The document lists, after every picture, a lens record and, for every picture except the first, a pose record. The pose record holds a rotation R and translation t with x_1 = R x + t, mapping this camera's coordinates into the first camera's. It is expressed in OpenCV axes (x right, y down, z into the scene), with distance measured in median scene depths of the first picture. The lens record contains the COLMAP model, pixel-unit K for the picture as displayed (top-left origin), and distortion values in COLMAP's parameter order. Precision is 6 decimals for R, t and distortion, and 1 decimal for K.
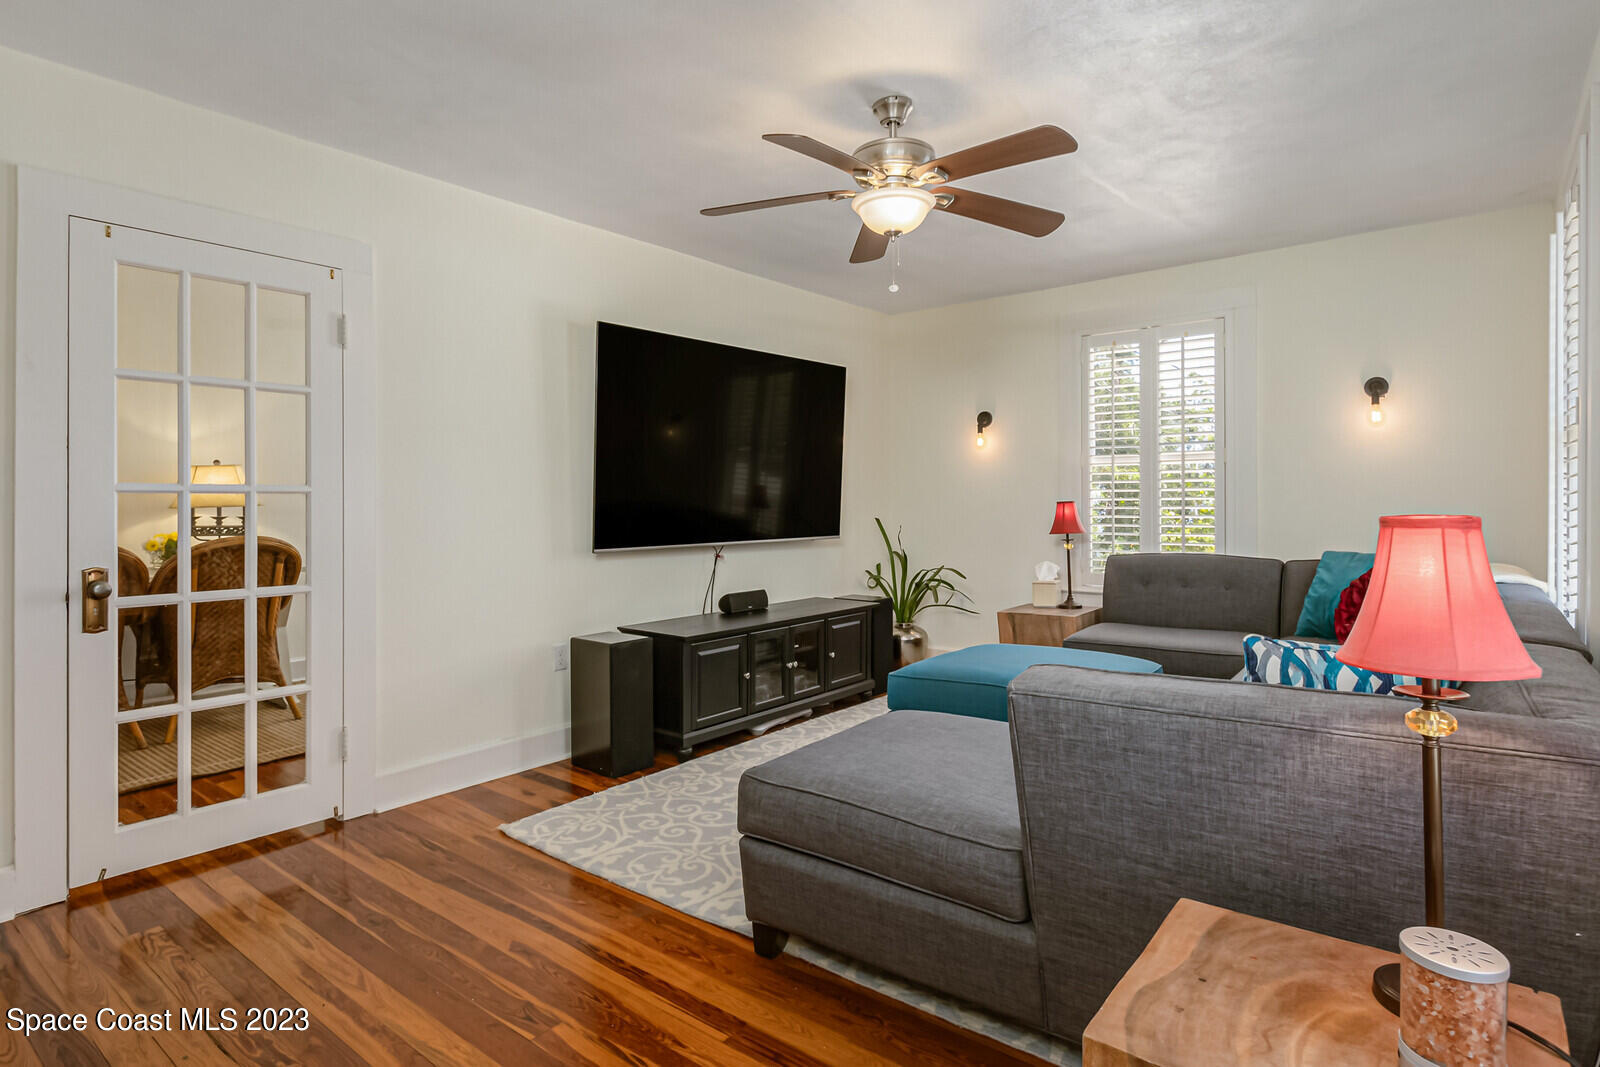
lens RADIAL K [[847.3, 0, 788.0], [0, 847.3, 521.1], [0, 0, 1]] dist [0.017430, 0.000477]
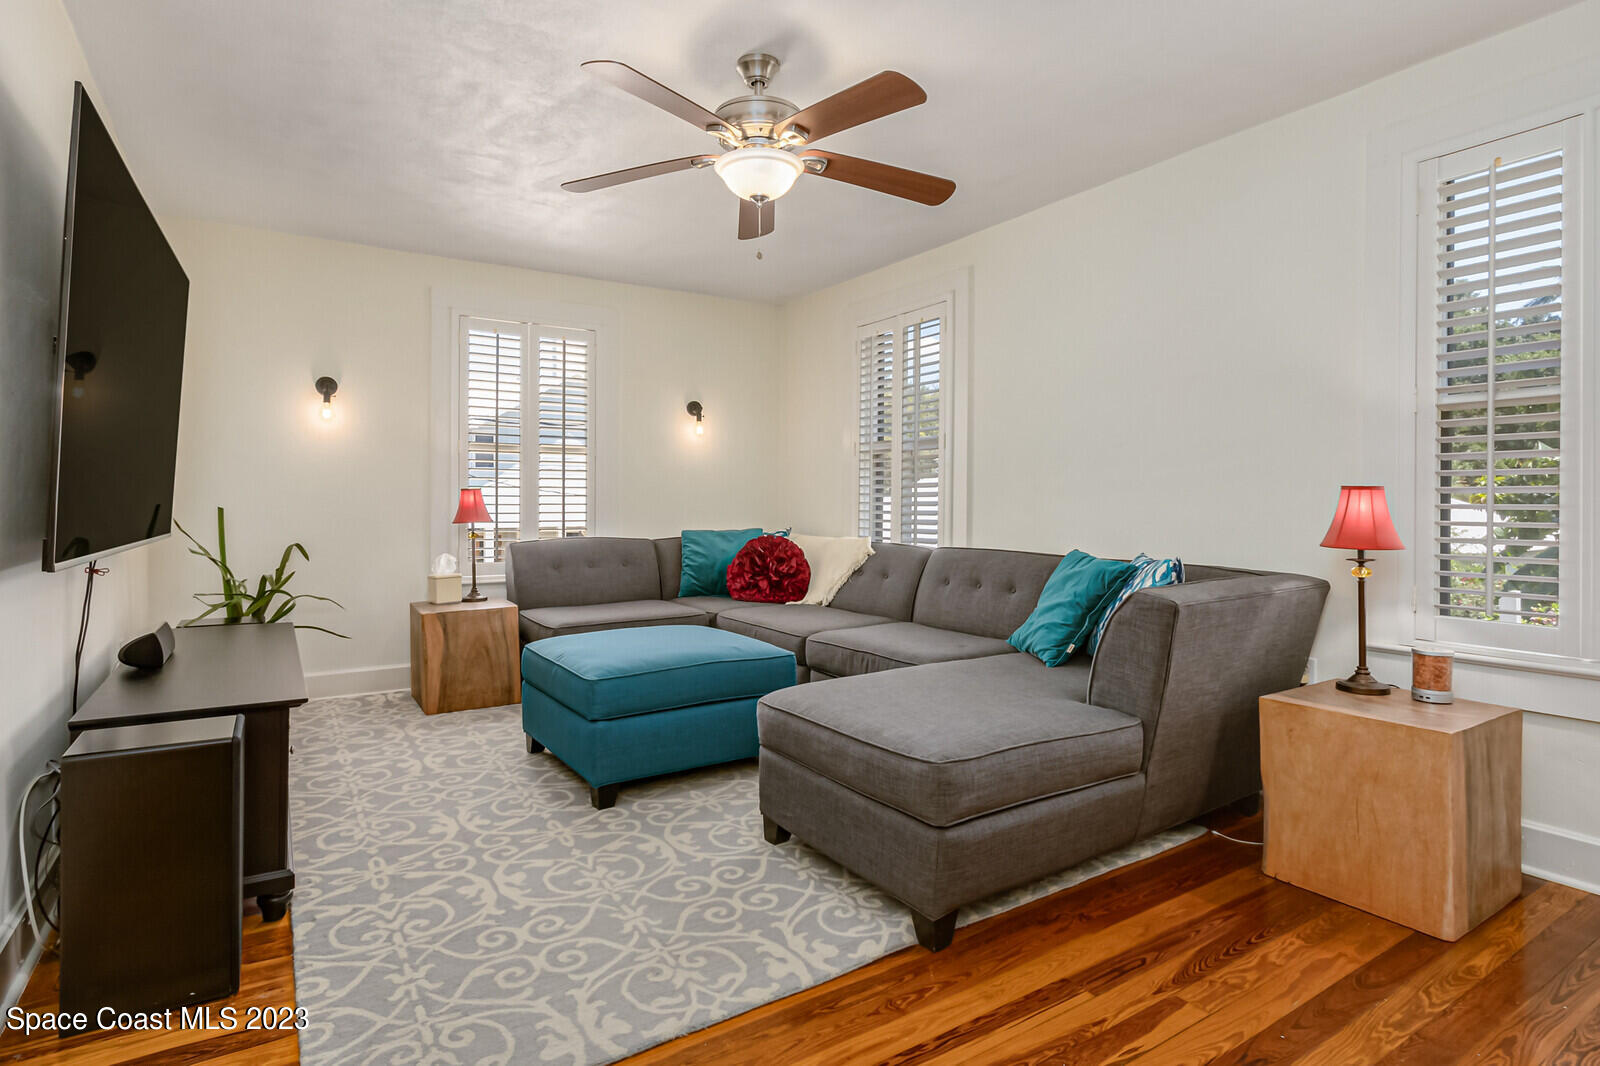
lens RADIAL K [[811.8, 0, 786.3], [0, 811.8, 520.6], [0, 0, 1]] dist [0.011691, -0.000261]
pose [[0.333127, -0.012947, 0.942793, -0.894700], [0.016242, 0.999836, 0.007991, 0.024132], [-0.942742, 0.012651, 0.333283, 0.819522]]
